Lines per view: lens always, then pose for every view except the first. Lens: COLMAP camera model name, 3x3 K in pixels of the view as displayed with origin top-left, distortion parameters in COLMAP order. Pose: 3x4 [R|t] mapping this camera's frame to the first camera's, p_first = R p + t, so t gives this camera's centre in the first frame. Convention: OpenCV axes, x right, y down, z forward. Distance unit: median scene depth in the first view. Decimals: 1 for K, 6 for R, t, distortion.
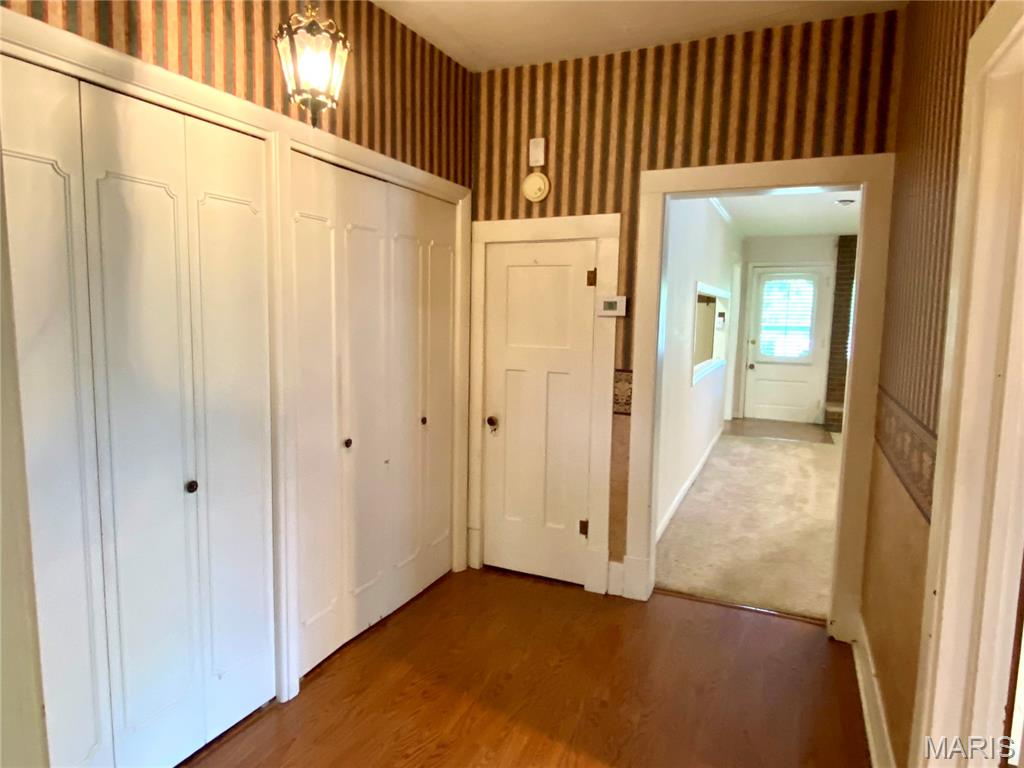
lens RADIAL K [[613.1, 0, 511.8], [0, 613.1, 374.1], [0, 0, 1]] dist [0.000344, 0.000099]
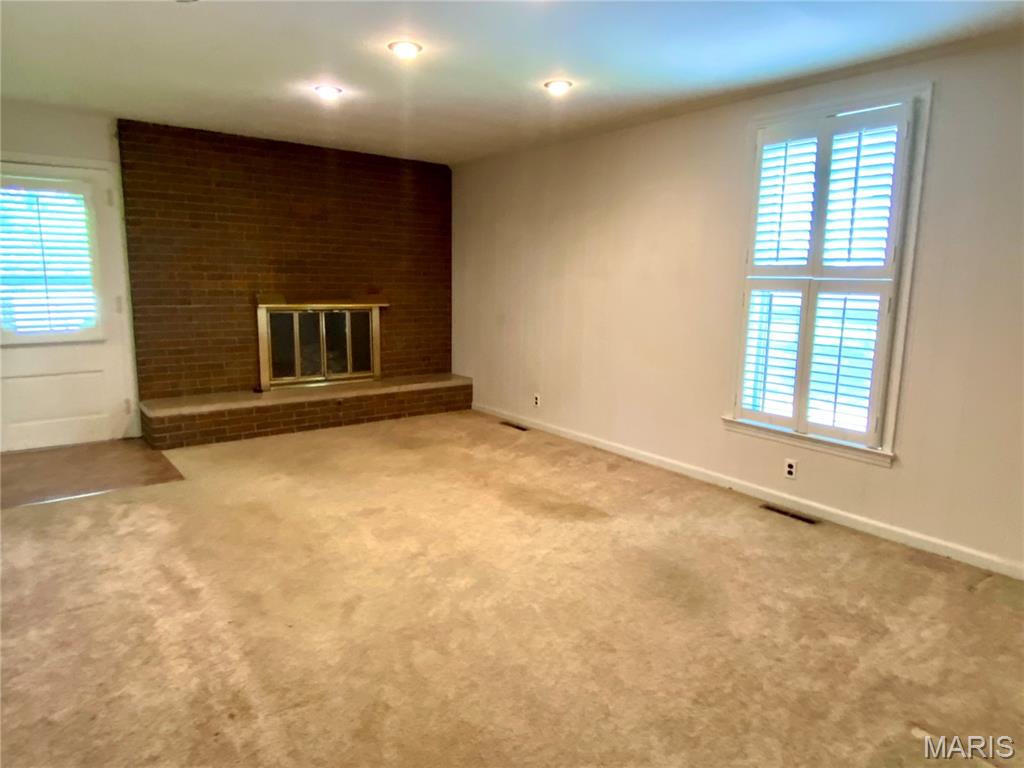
lens RADIAL K [[640.2, 0, 511.2], [0, 640.2, 387.5], [0, 0, 1]] dist [-0.005459, -0.010943]
pose [[0.464912, -0.161366, 0.870527, 0.133843], [0.086196, 0.986829, 0.136891, -0.021792], [-0.881151, 0.011393, 0.472697, 0.372712]]
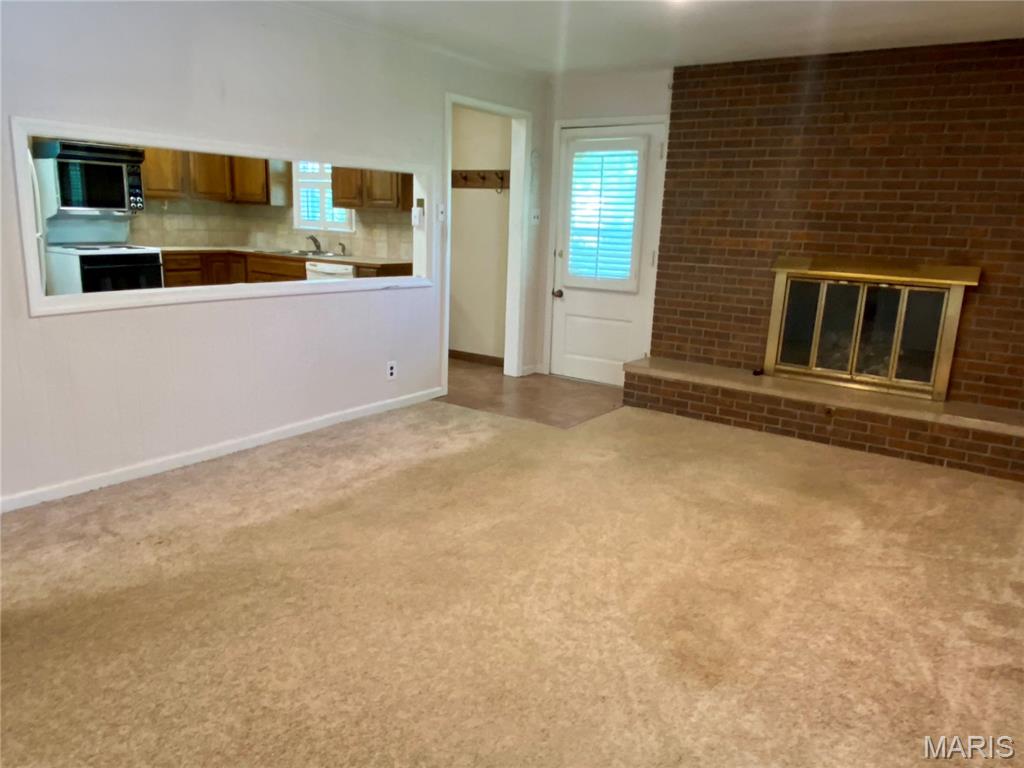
lens RADIAL K [[735.5, 0, 512.0], [0, 735.5, 377.4], [0, 0, 1]] dist [0.053046, -0.008481]
pose [[0.980985, 0.057222, -0.185454, 0.507971], [-0.037953, 0.993659, 0.105838, -0.005465], [0.190334, -0.096787, 0.976937, 0.256374]]
